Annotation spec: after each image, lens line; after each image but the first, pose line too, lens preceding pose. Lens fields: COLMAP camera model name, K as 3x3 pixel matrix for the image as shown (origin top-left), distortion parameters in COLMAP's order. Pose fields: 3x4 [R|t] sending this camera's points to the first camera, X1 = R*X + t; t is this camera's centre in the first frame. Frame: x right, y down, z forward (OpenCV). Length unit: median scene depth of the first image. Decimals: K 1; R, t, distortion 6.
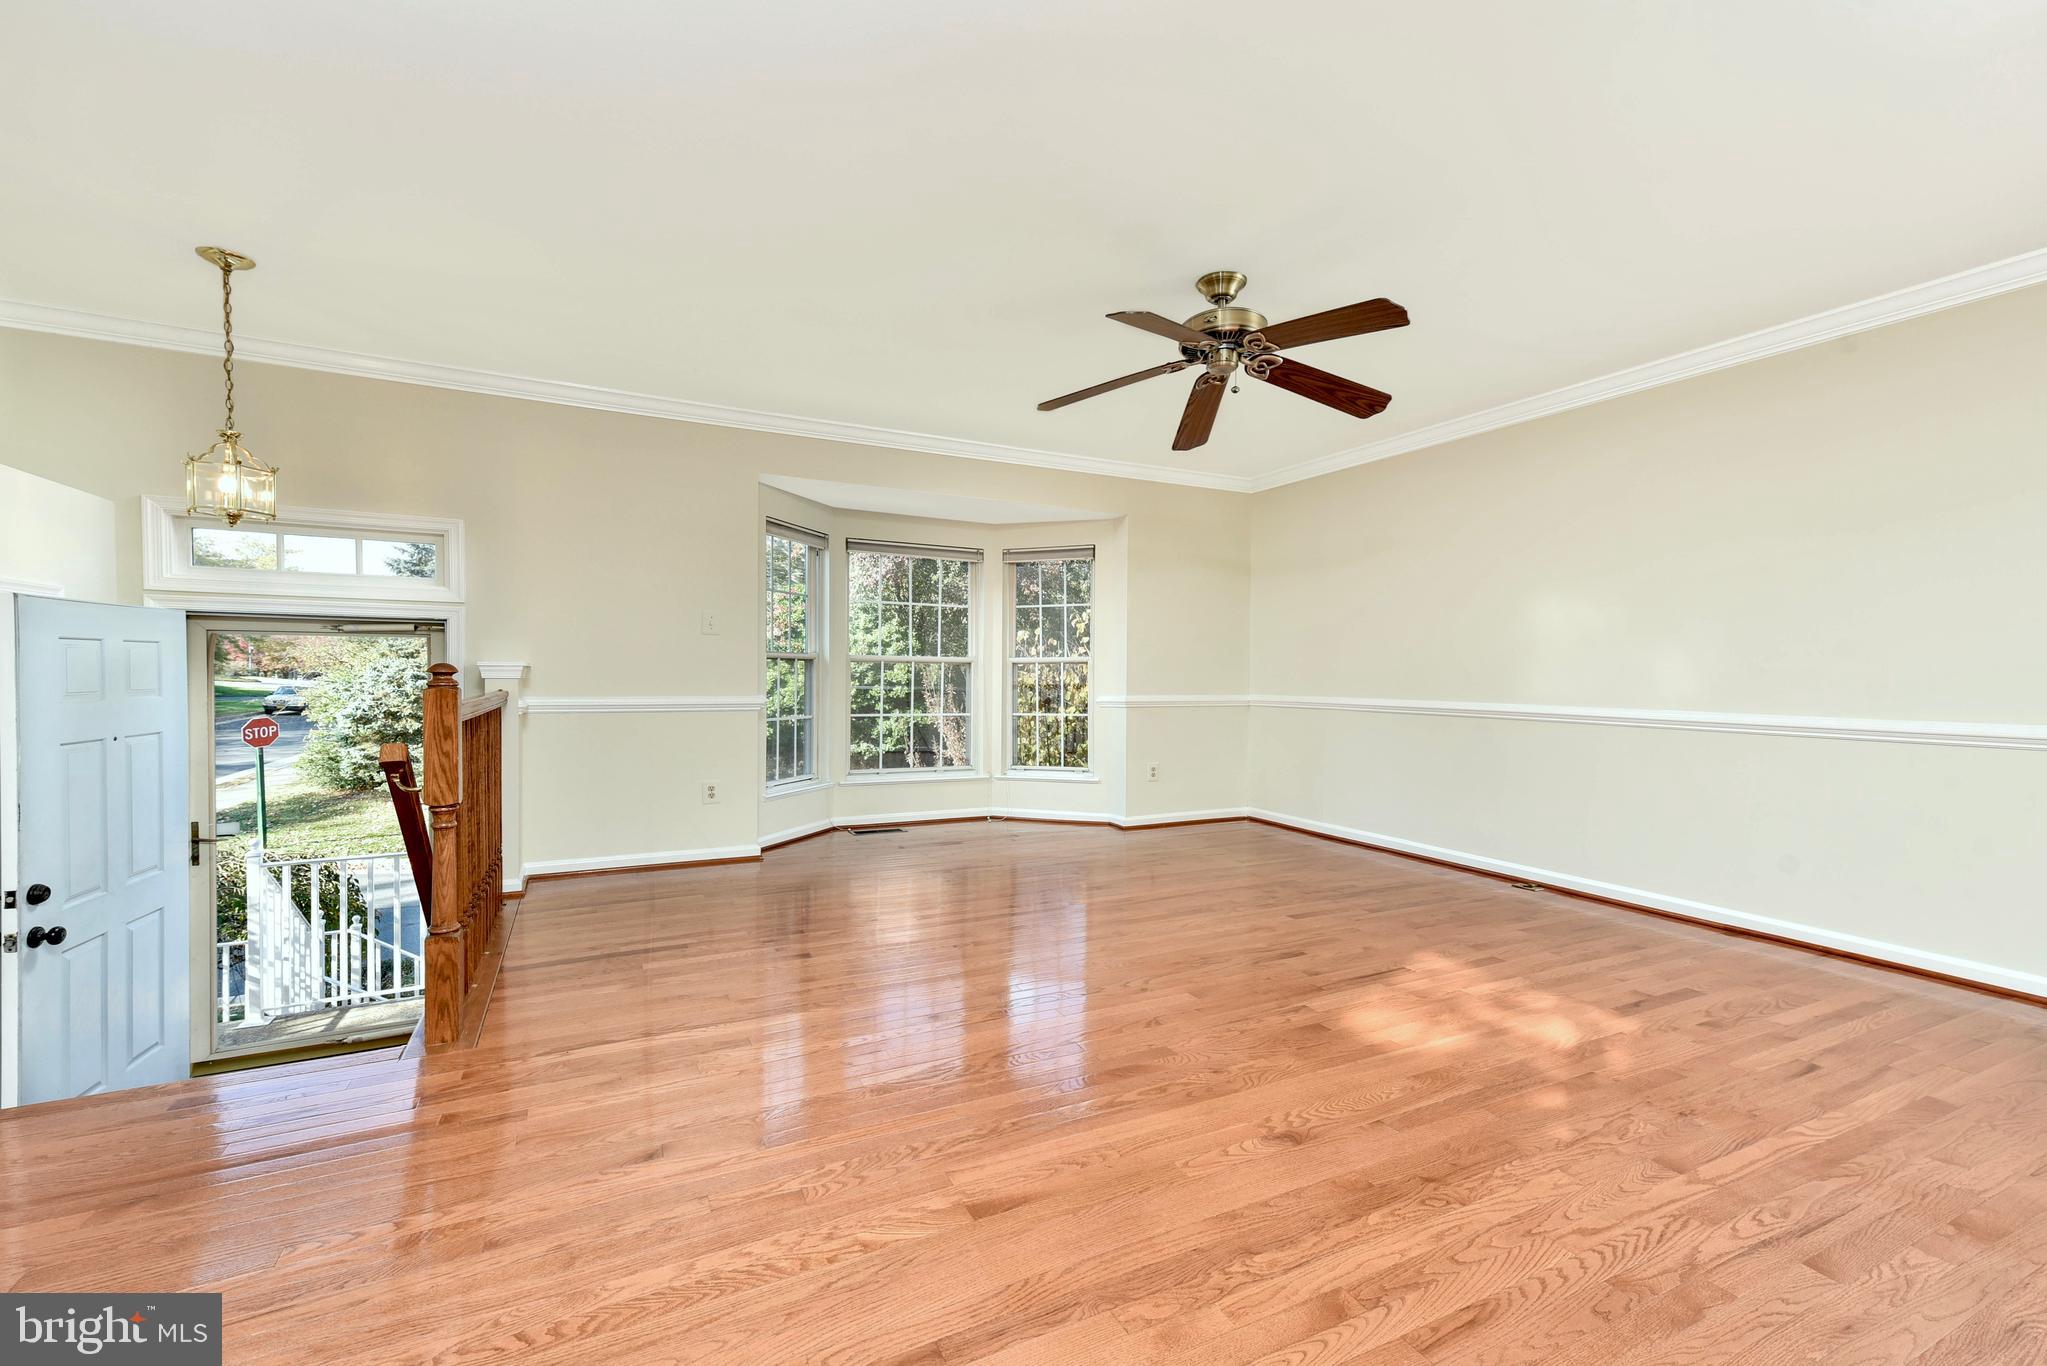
lens RADIAL K [[839.2, 0, 992.7], [0, 839.2, 676.2], [0, 0, 1]] dist [0.000036, -0.000032]
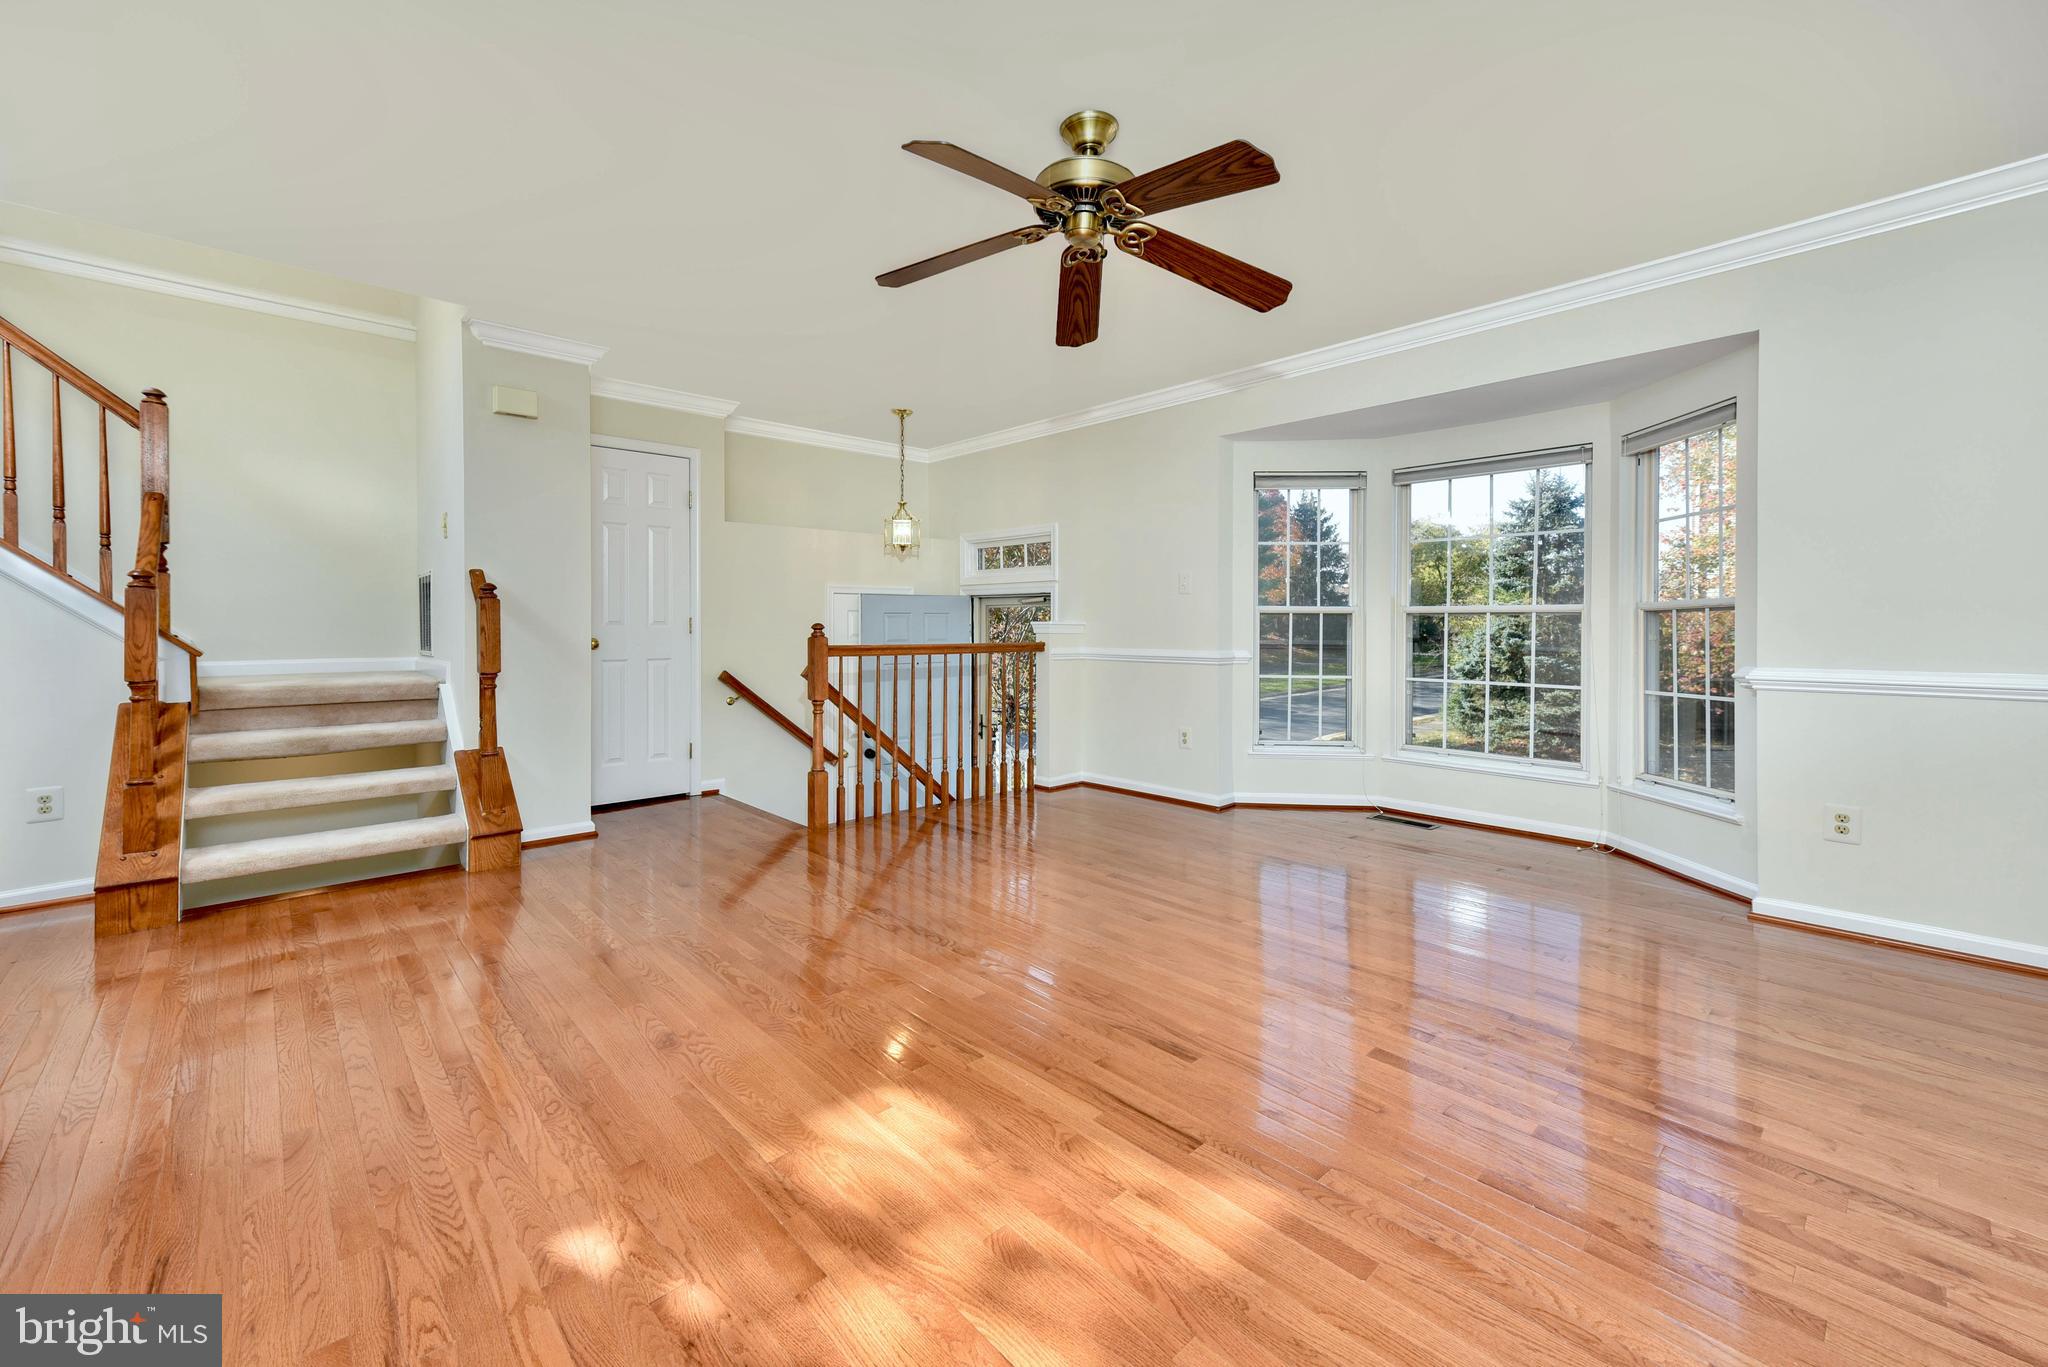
lens RADIAL K [[842.8, 0, 1026.1], [0, 842.8, 623.7], [0, 0, 1]] dist [0.000485, 0.000076]
pose [[0.311731, -0.005604, -0.950154, 1.231861], [-0.007250, 0.999939, -0.008276, -0.006255], [0.950143, 0.009469, 0.311672, 0.855388]]
